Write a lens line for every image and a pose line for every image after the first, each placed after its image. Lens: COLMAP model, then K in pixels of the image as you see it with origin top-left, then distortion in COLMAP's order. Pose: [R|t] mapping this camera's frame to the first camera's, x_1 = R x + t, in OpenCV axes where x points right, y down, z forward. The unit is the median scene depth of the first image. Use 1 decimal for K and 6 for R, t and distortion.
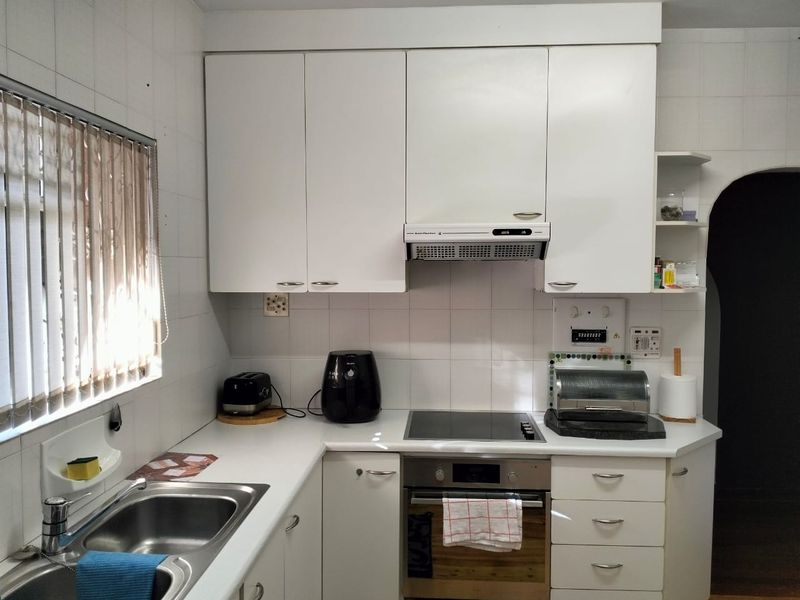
lens RADIAL K [[644.0, 0, 394.6], [0, 644.0, 301.0], [0, 0, 1]] dist [0.048016, -0.093246]
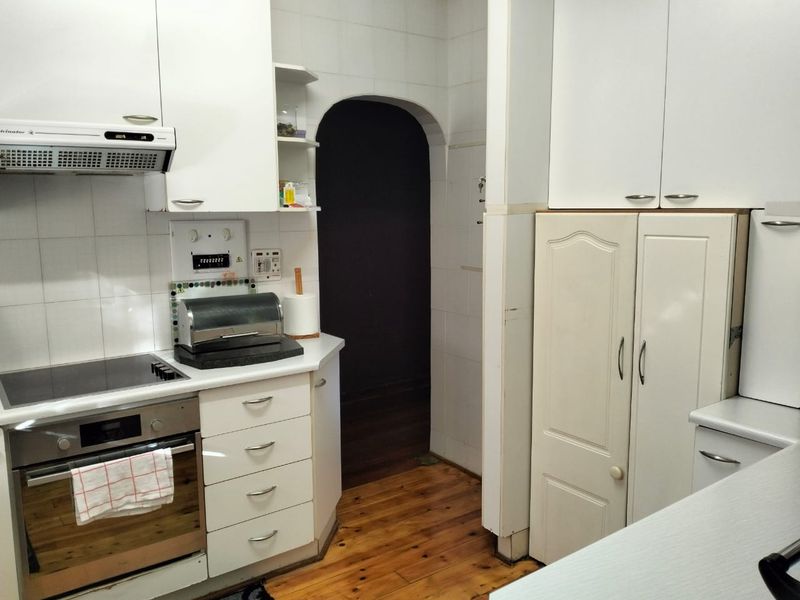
lens RADIAL K [[644.0, 0, 403.0], [0, 644.0, 304.3], [0, 0, 1]] dist [0.048016, -0.093246]
pose [[0.763899, -0.101907, 0.637239, -0.099501], [0.044857, 0.993450, 0.105099, 0.034610], [-0.643775, -0.051701, 0.763467, 0.129747]]
